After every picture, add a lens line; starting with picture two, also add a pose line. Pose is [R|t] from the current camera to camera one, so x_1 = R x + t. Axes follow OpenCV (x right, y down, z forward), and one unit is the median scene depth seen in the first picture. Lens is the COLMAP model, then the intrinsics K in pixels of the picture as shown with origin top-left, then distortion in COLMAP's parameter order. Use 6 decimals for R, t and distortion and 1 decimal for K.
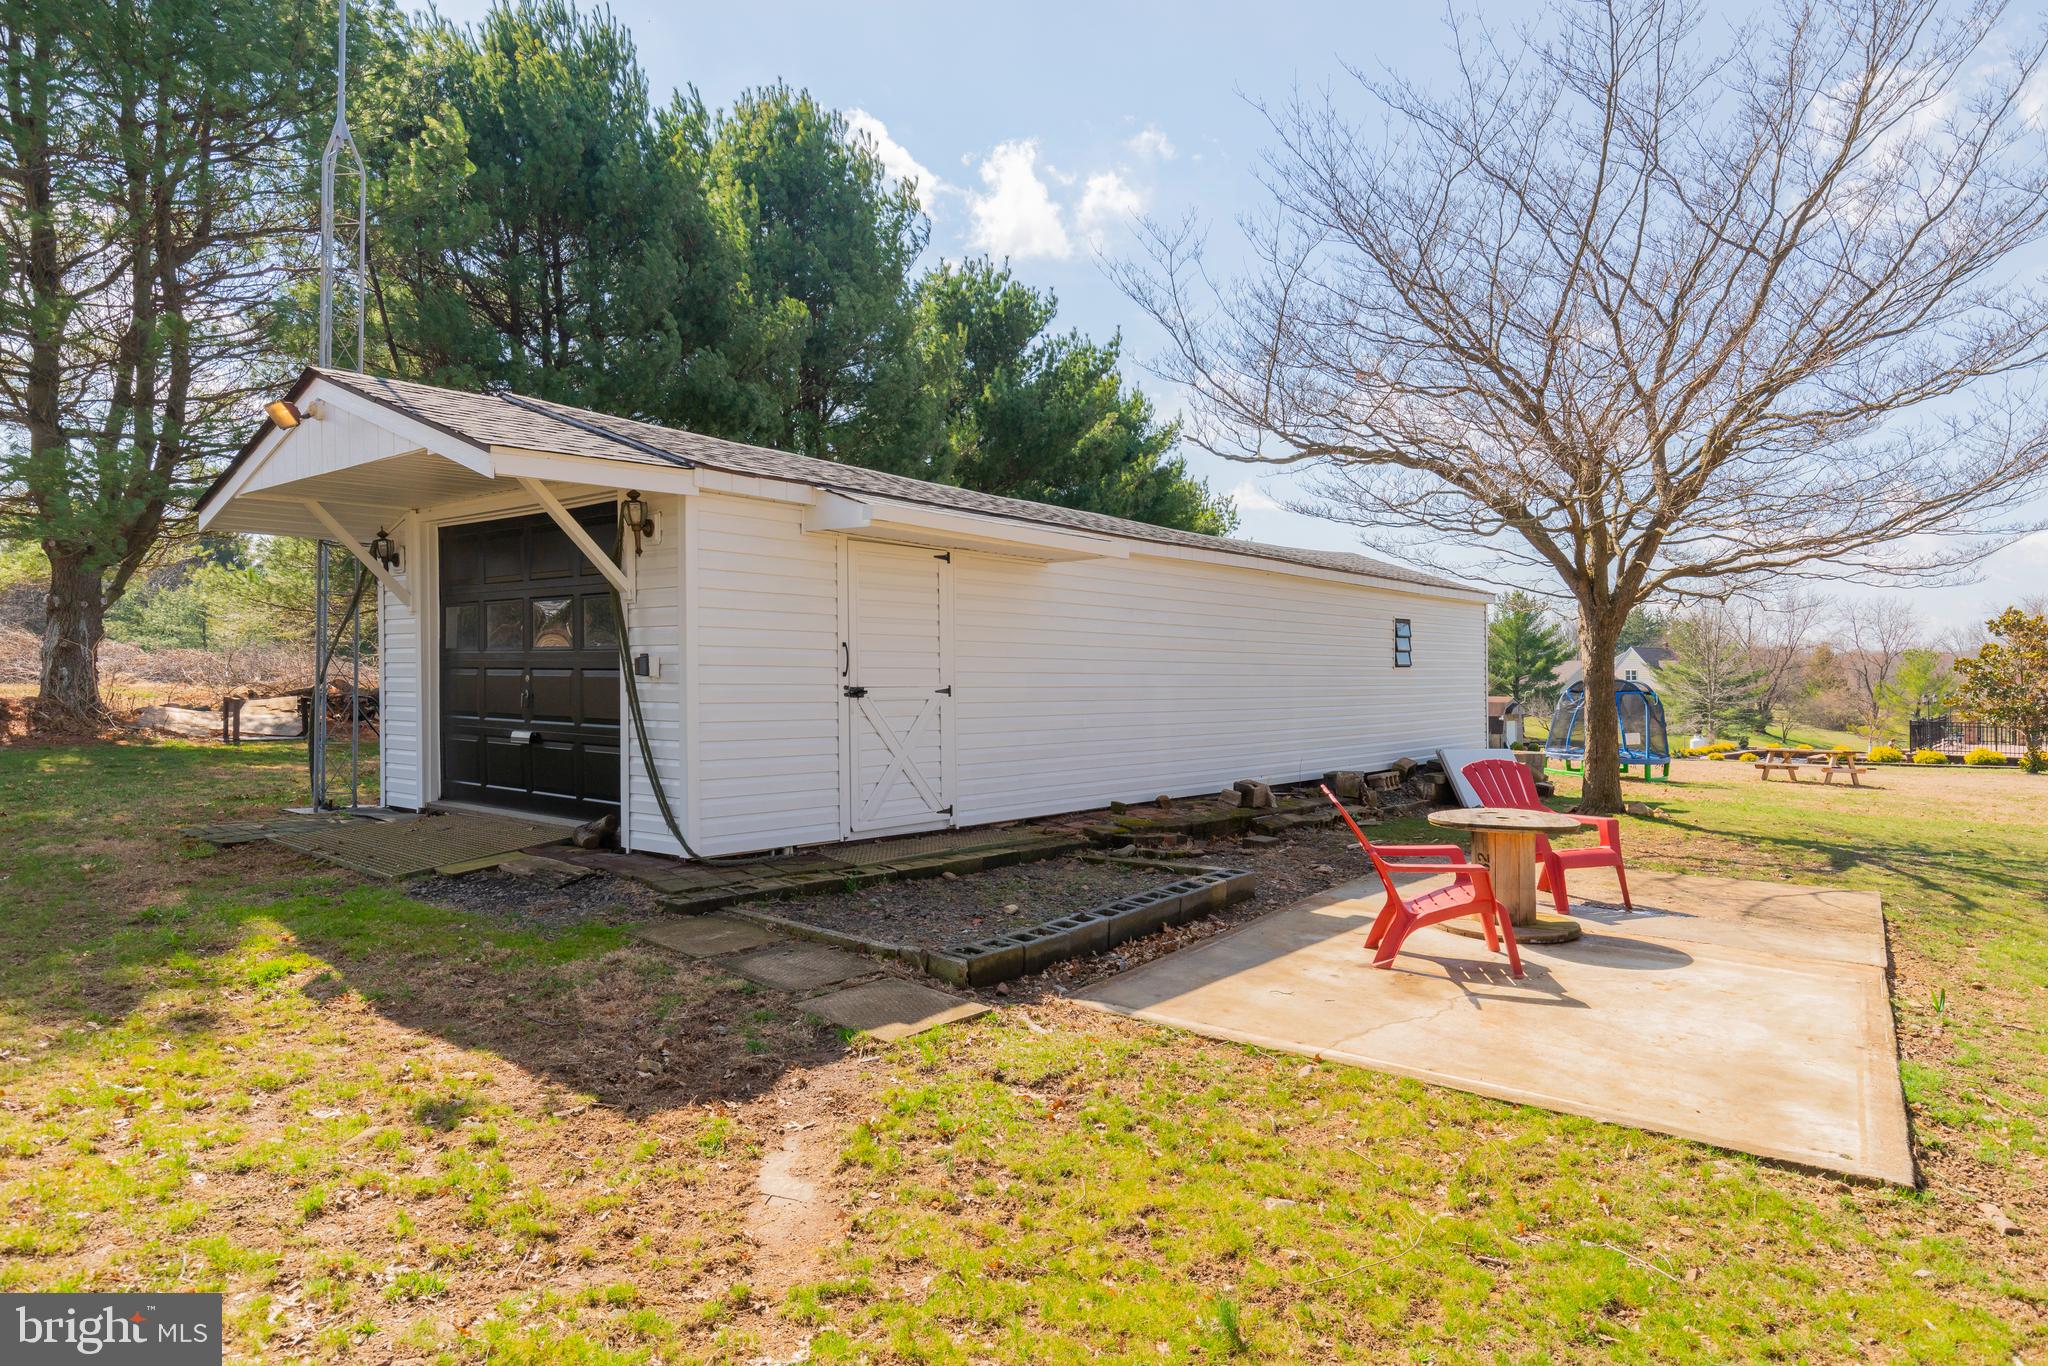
lens RADIAL K [[1223.9, 0, 980.9], [0, 1223.9, 734.5], [0, 0, 1]] dist [0.004718, -0.000102]
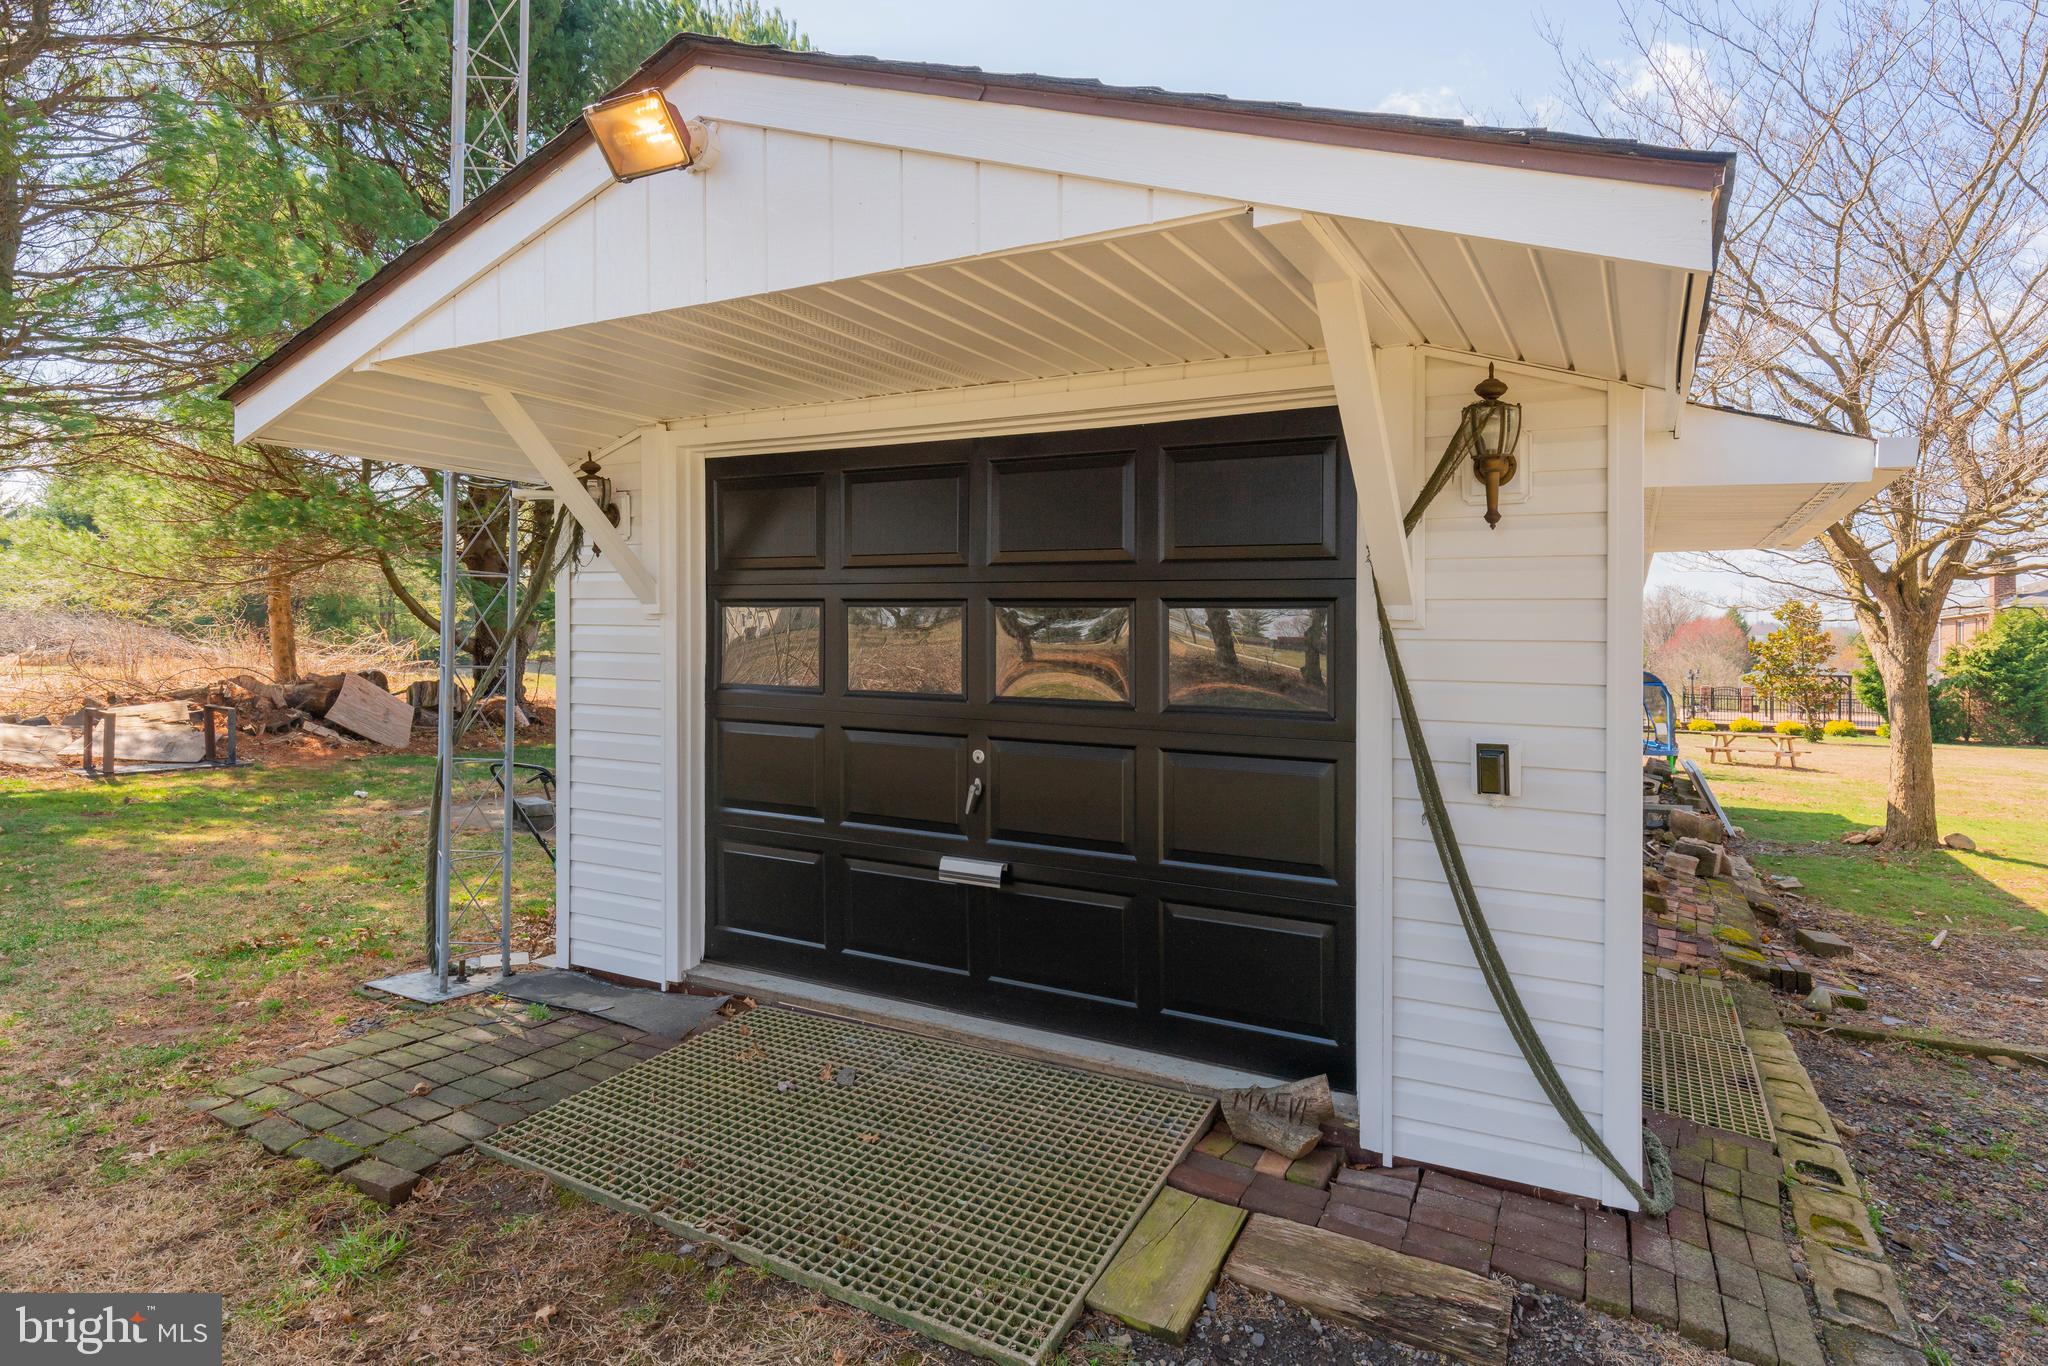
lens RADIAL K [[1119.5, 0, 1017.9], [0, 1119.5, 679.2], [0, 0, 1]] dist [-0.001336, 0.013283]
pose [[0.979289, 0.001430, 0.202460, -0.390498], [0.001285, 0.999911, -0.013277, -0.062268], [-0.202461, 0.013263, 0.979200, 0.468827]]
